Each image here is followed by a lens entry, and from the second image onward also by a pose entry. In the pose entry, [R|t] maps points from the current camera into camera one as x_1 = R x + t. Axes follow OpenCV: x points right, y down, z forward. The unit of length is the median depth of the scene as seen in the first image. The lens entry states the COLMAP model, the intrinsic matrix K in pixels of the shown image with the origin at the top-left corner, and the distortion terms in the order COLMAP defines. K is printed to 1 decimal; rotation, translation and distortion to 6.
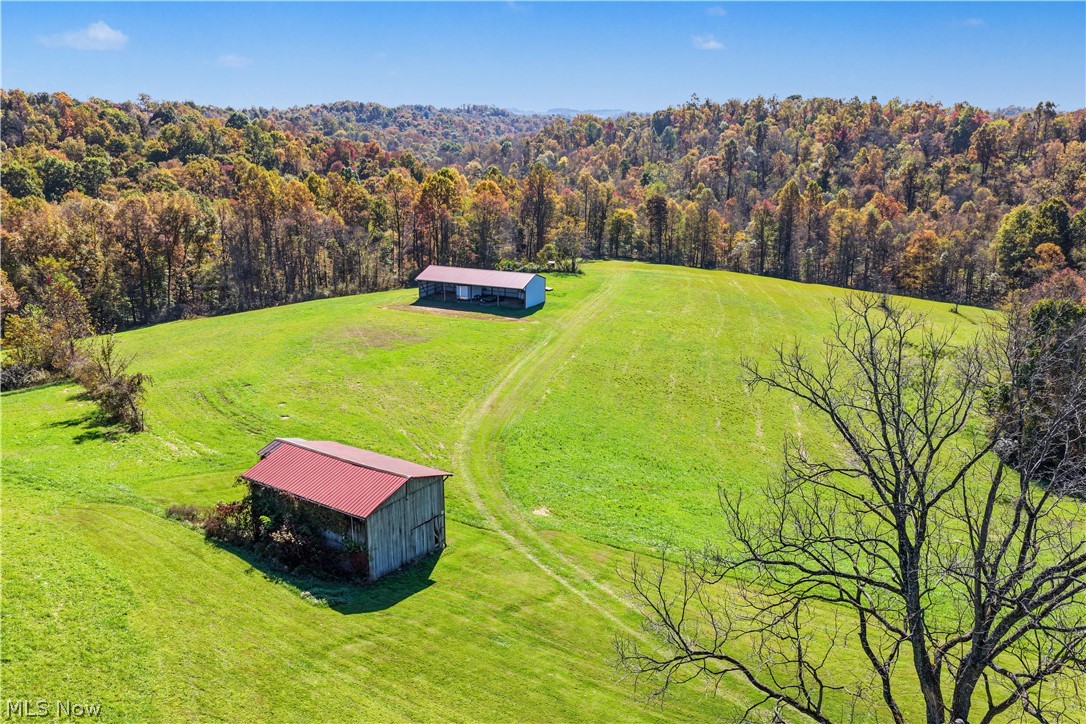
lens RADIAL K [[908.8, 0, 543.0], [0, 908.8, 362.0], [0, 0, 1]] dist [-0.016554, 0.046493]
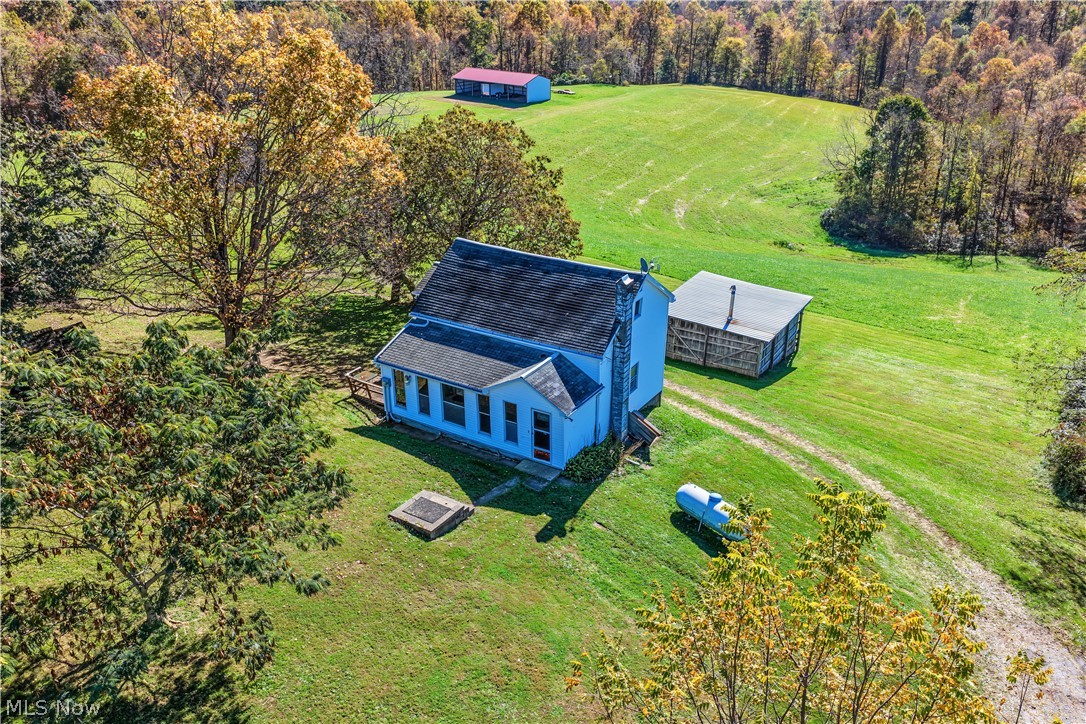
lens RADIAL K [[908.8, 0, 546.8], [0, 908.8, 357.2], [0, 0, 1]] dist [-0.016554, 0.046493]
pose [[0.967545, 0.098562, -0.232683, 0.265951], [-0.061428, 0.984915, 0.161765, 0.066076], [0.245117, -0.142222, 0.959005, -0.193204]]
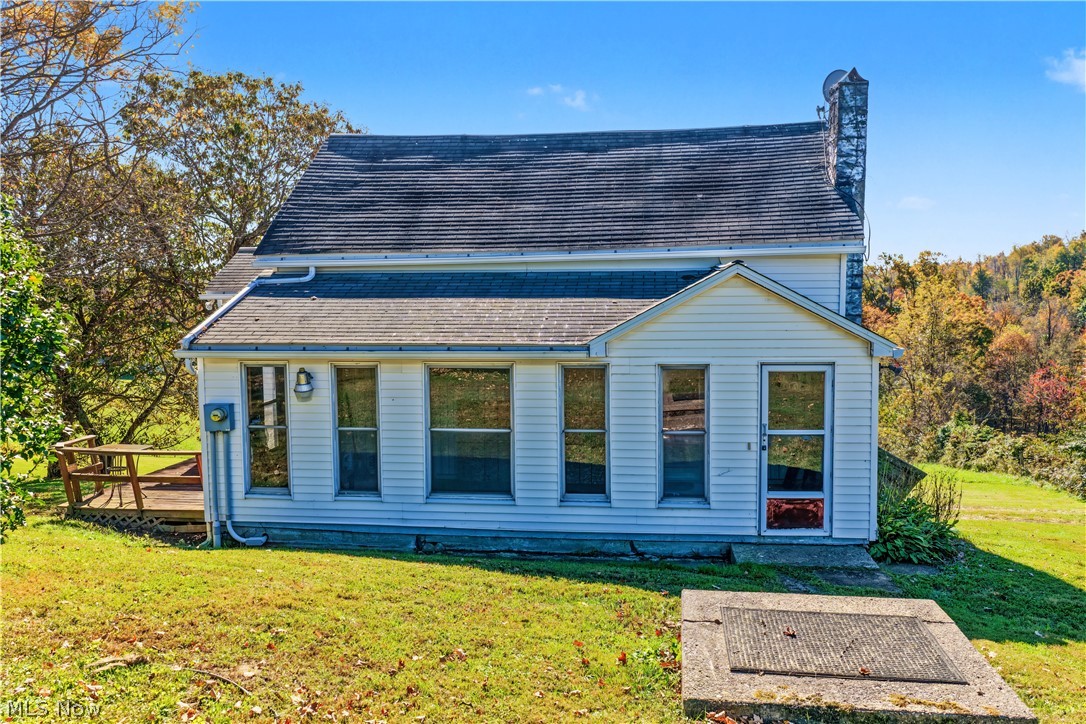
lens RADIAL K [[908.8, 0, 551.2], [0, 908.8, 358.9], [0, 0, 1]] dist [-0.016554, 0.046493]
pose [[0.981434, -0.027682, 0.189793, 0.197247], [0.062435, 0.981745, -0.179664, 0.114689], [-0.181355, 0.188178, 0.965246, -0.078981]]
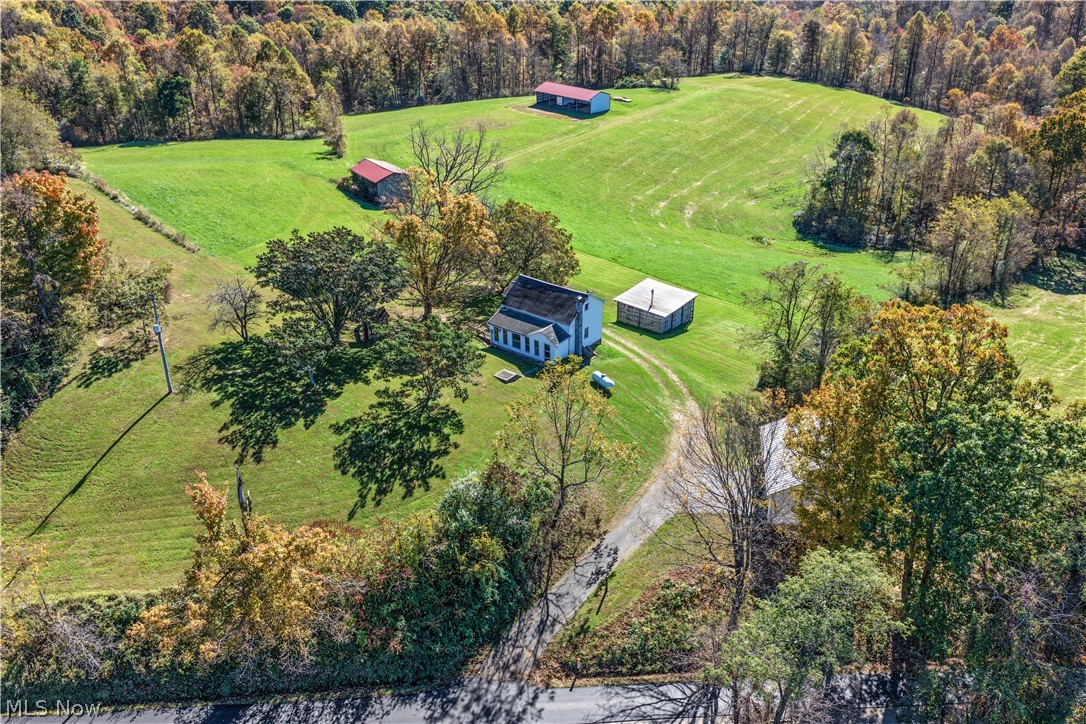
lens RADIAL K [[908.8, 0, 544.8], [0, 908.8, 359.7], [0, 0, 1]] dist [-0.016554, 0.046493]
pose [[0.938262, 0.147565, -0.312873, 0.380379], [-0.075256, 0.969861, 0.231747, -0.001552], [0.337641, -0.193894, 0.921088, -0.484637]]
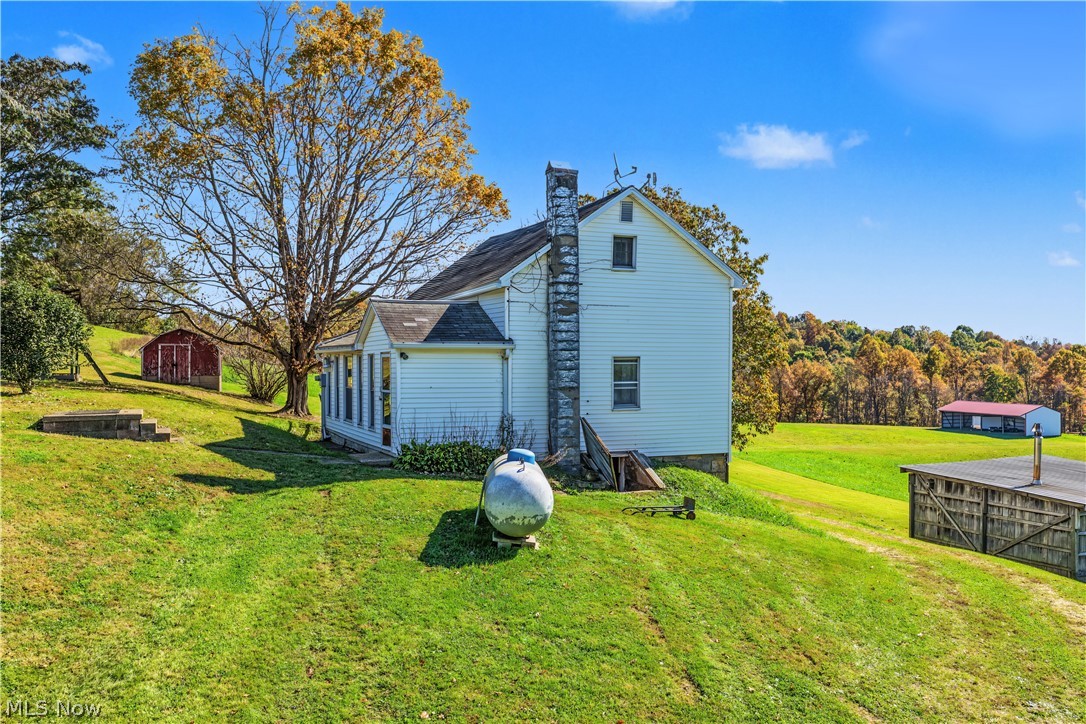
lens RADIAL K [[908.8, 0, 542.0], [0, 908.8, 363.2], [0, 0, 1]] dist [-0.016554, 0.046493]
pose [[0.662017, -0.005844, -0.749466, 0.318212], [-0.191083, 0.965609, -0.176316, 0.122016], [0.724721, 0.259934, 0.638133, -0.079467]]
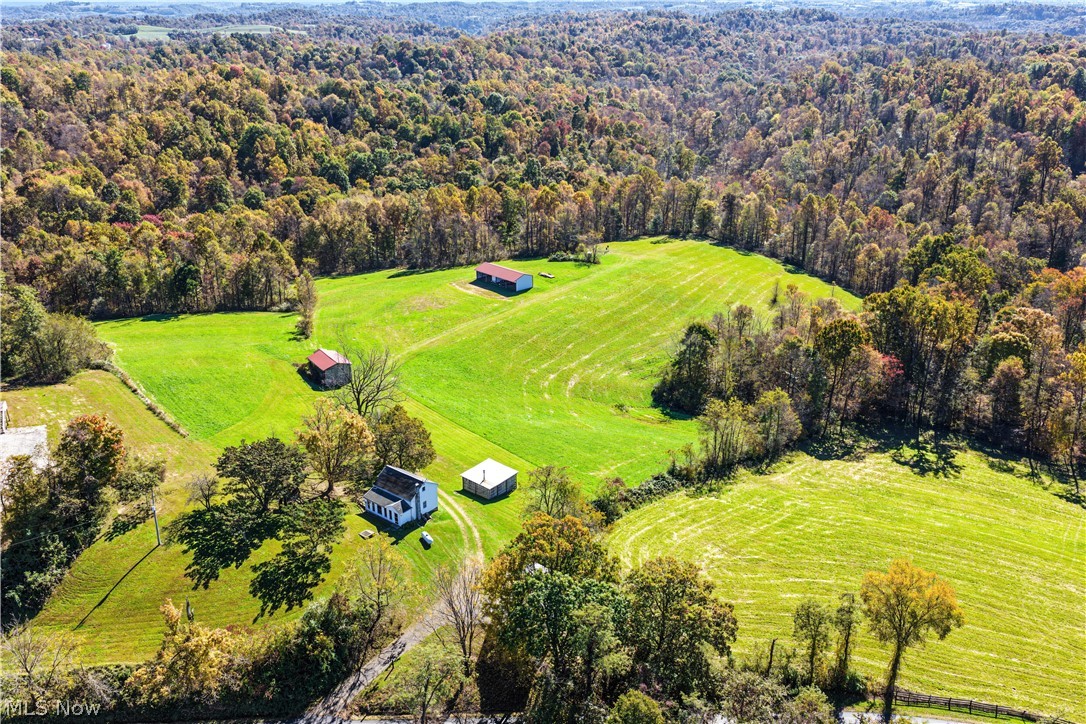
lens RADIAL K [[908.8, 0, 544.0], [0, 908.8, 361.0], [0, 0, 1]] dist [-0.016554, 0.046493]
pose [[0.931543, 0.126866, -0.340781, 0.600939], [-0.085937, 0.987426, 0.132684, -0.143617], [0.353329, -0.094315, 0.930733, -0.708369]]
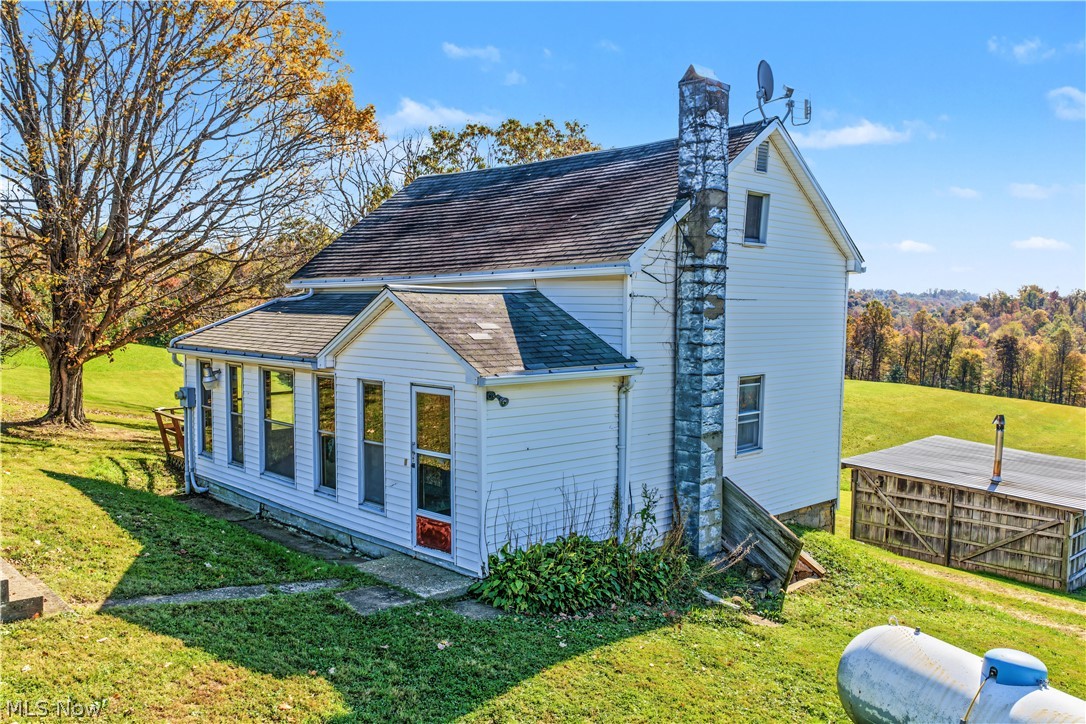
lens RADIAL K [[908.8, 0, 545.7], [0, 908.8, 363.6], [0, 0, 1]] dist [-0.016554, 0.046493]
pose [[0.876325, 0.032402, -0.480629, 0.260273], [-0.128333, 0.977381, -0.168098, 0.113022], [0.464311, 0.208989, 0.860662, -0.073047]]
